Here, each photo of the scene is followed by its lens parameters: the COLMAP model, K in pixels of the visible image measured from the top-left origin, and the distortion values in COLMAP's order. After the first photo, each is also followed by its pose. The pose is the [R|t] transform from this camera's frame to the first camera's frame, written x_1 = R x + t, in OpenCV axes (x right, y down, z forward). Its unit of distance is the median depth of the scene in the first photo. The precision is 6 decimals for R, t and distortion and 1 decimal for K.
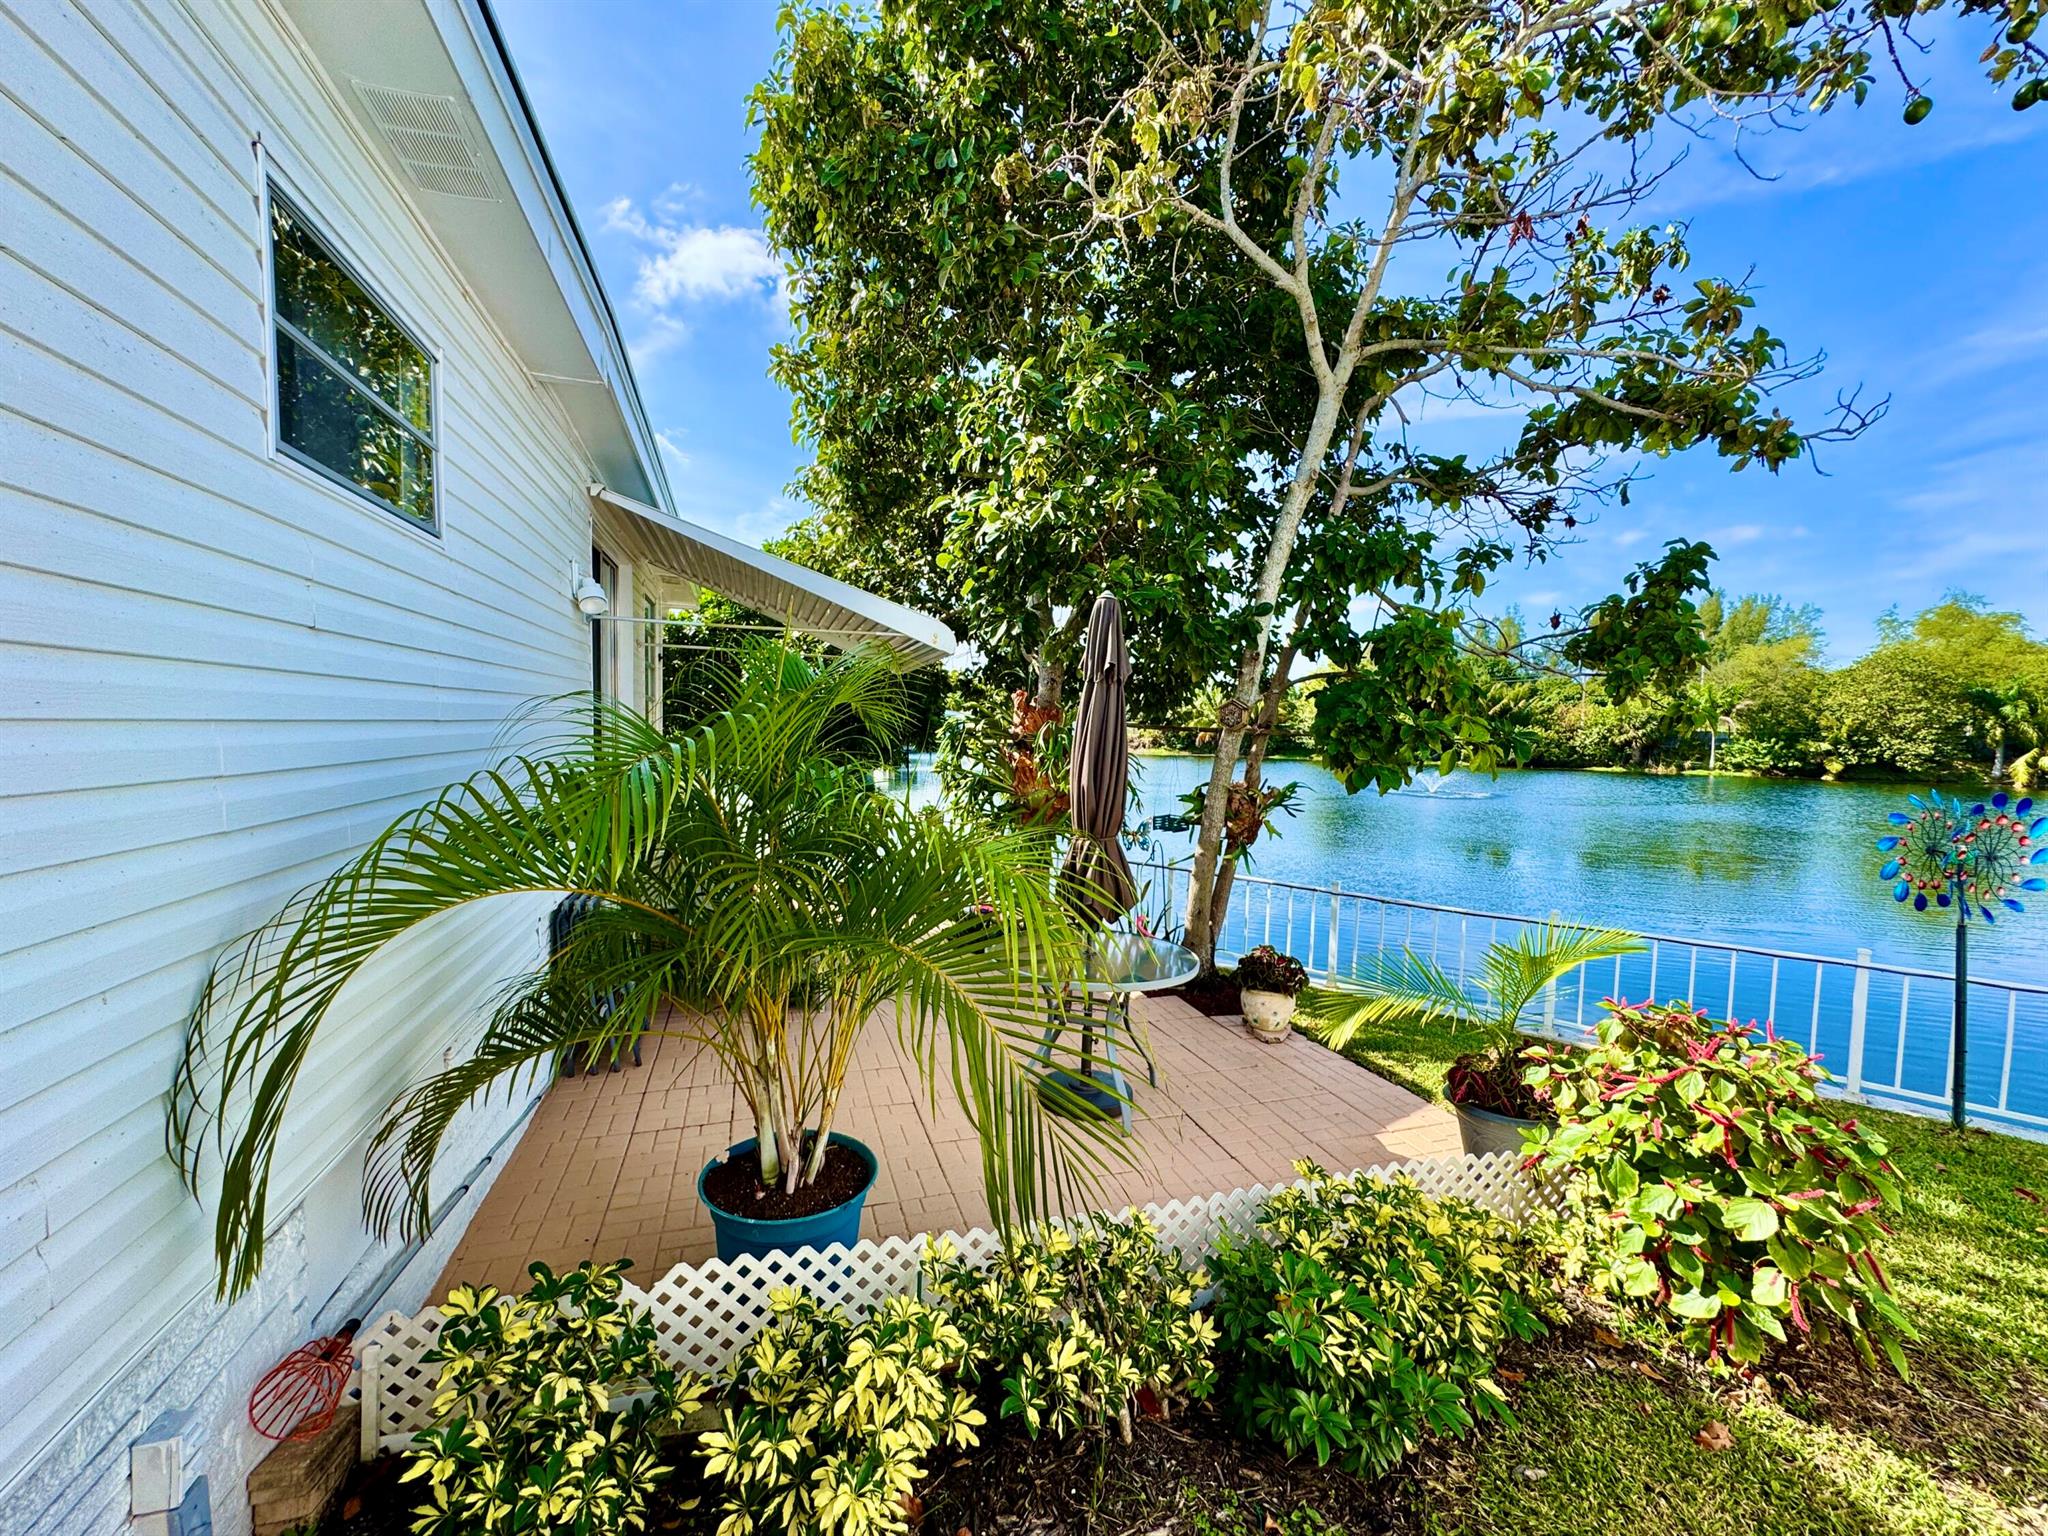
lens RADIAL K [[822.8, 0, 1013.9], [0, 822.8, 771.2], [0, 0, 1]] dist [-0.004103, 0.000360]
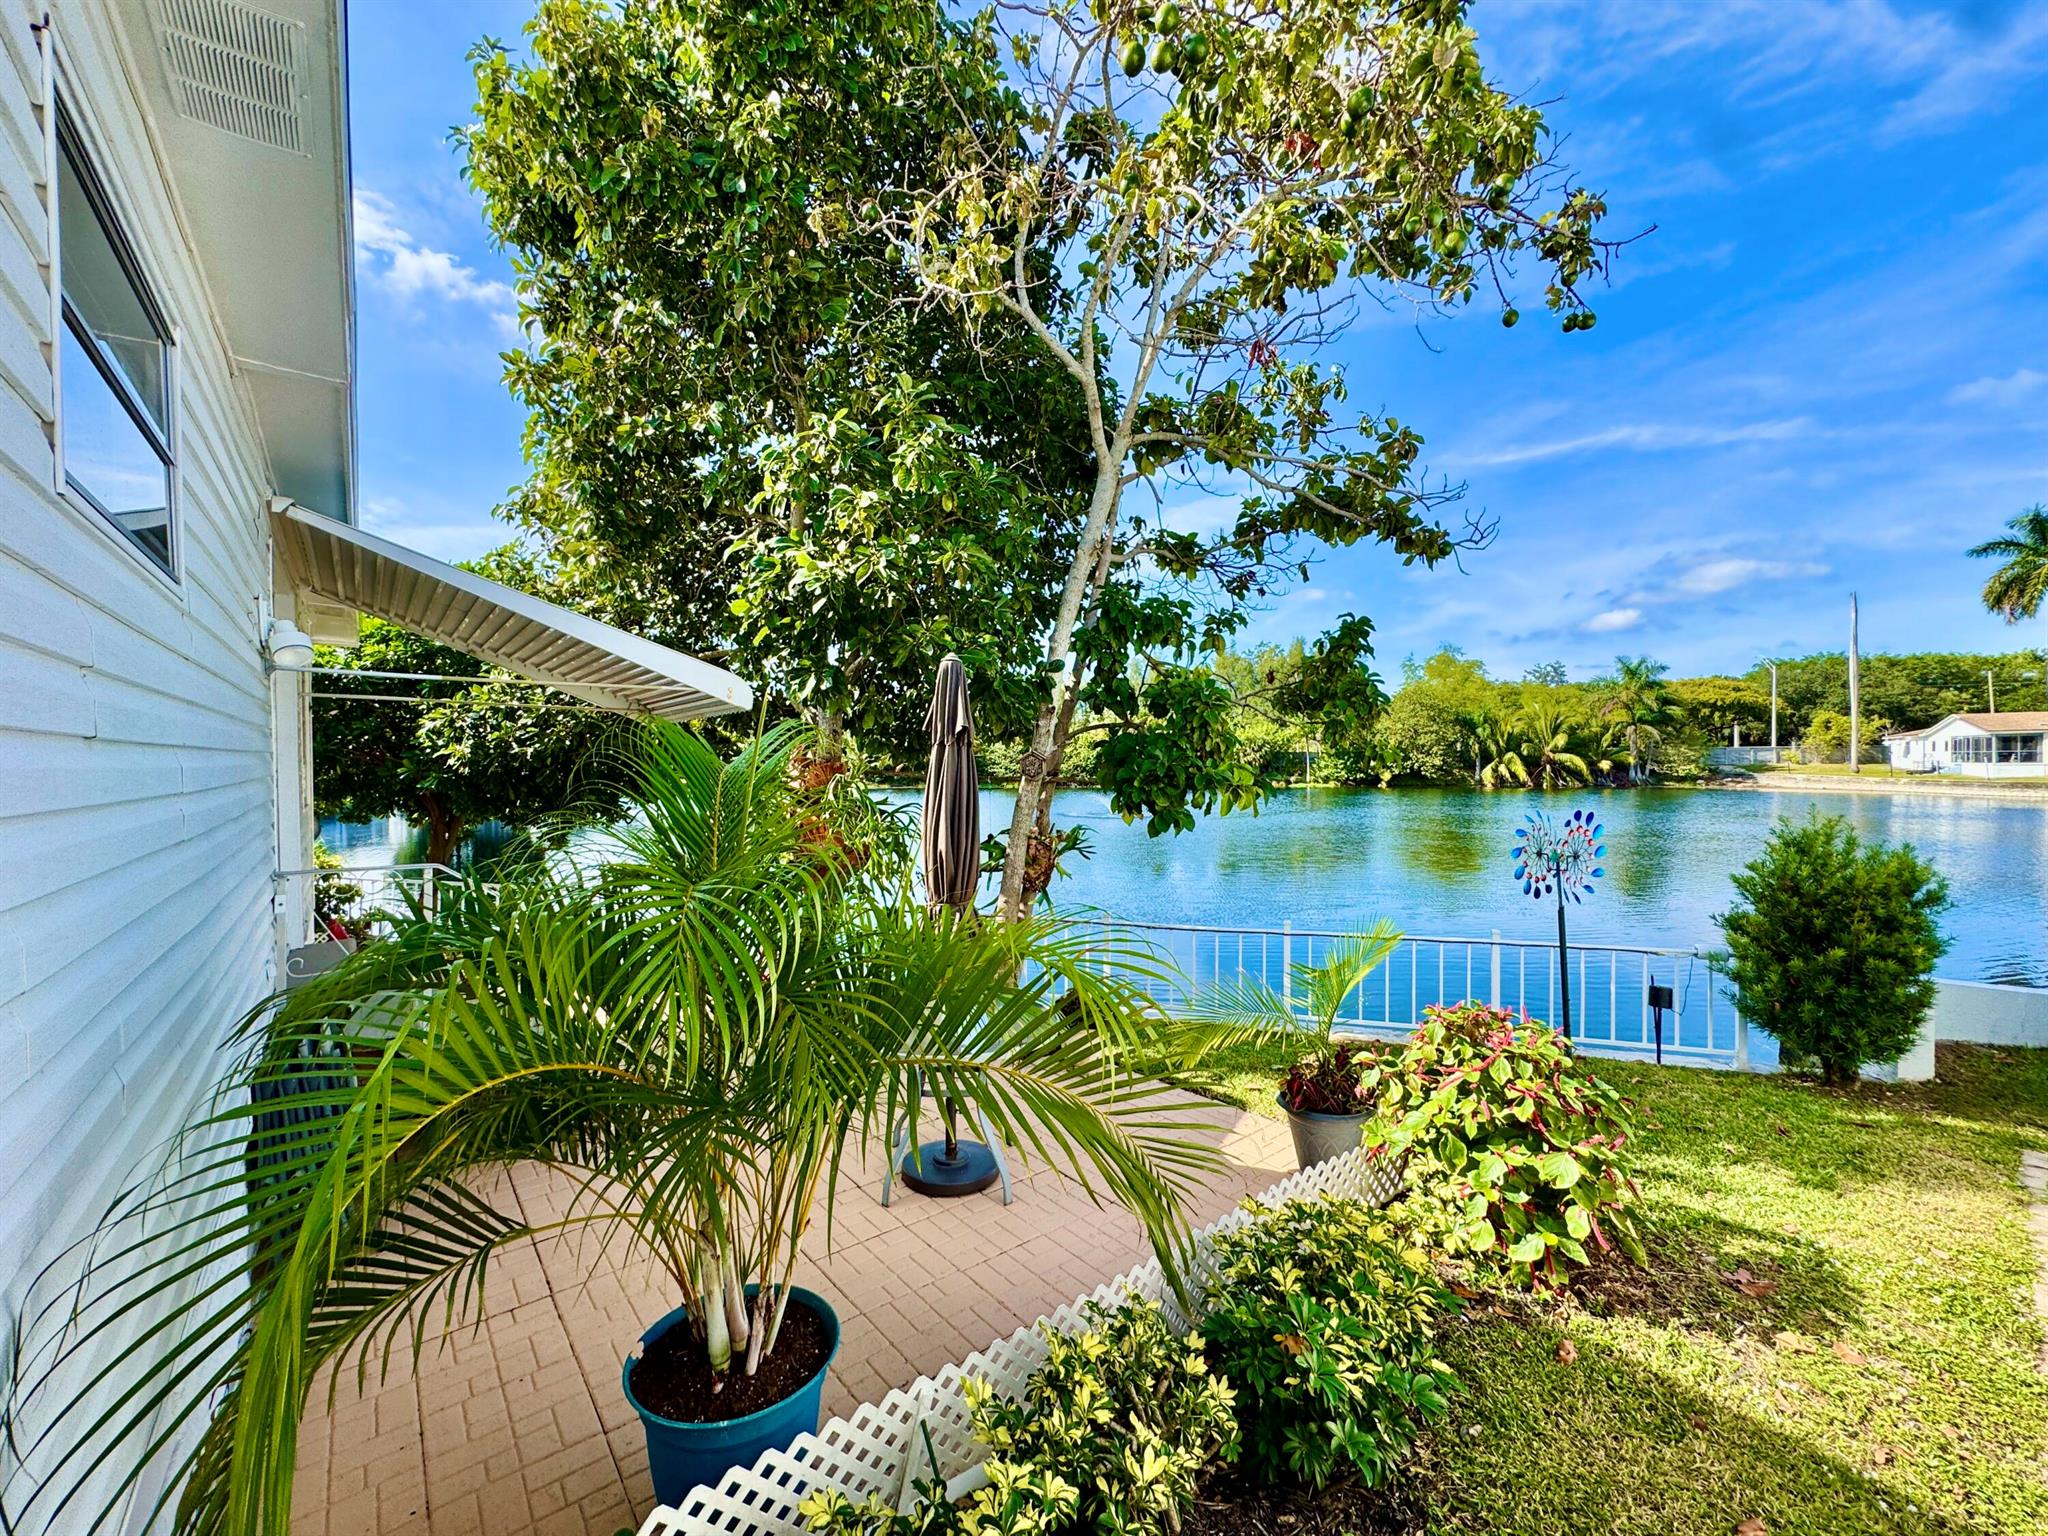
lens RADIAL K [[822.8, 0, 1023.2], [0, 822.8, 771.9], [0, 0, 1]] dist [-0.004103, 0.000360]
pose [[0.929984, -0.034043, 0.366020, -0.138367], [0.048676, 0.998339, -0.030821, -0.031372], [-0.364362, 0.046479, 0.930097, 0.036203]]
